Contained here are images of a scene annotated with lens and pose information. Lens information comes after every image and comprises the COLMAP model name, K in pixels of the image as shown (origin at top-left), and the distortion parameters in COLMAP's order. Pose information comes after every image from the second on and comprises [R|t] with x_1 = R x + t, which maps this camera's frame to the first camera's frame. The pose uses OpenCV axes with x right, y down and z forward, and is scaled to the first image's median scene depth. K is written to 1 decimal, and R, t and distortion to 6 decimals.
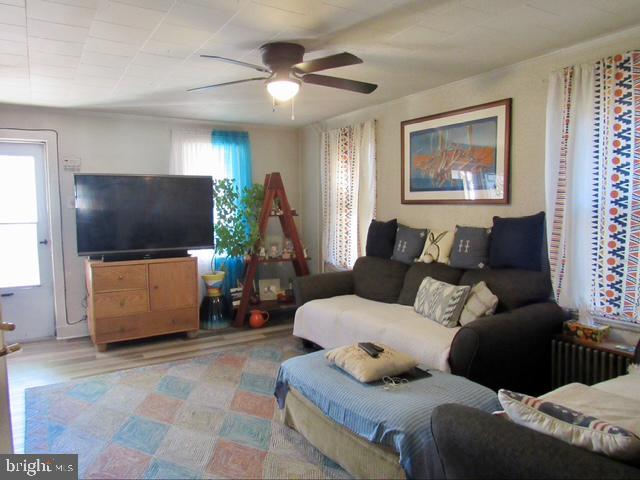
lens RADIAL K [[464.2, 0, 320.0], [0, 464.2, 240.0], [0, 0, 1]] dist [-0.000649, -0.000862]
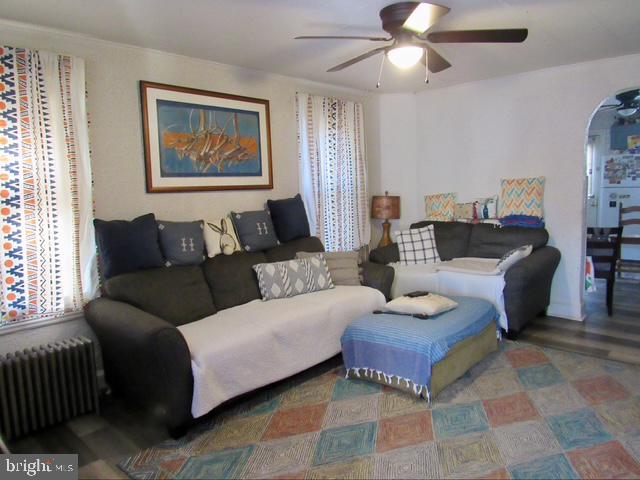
lens RADIAL K [[441.2, 0, 318.9], [0, 441.2, 249.0], [0, 0, 1]] dist [-0.032814, 0.000894]
pose [[-0.262129, -0.110552, 0.958680, -0.647484], [0.118872, 0.982152, 0.145761, -0.067387], [-0.957684, 0.152169, -0.244309, 1.039080]]
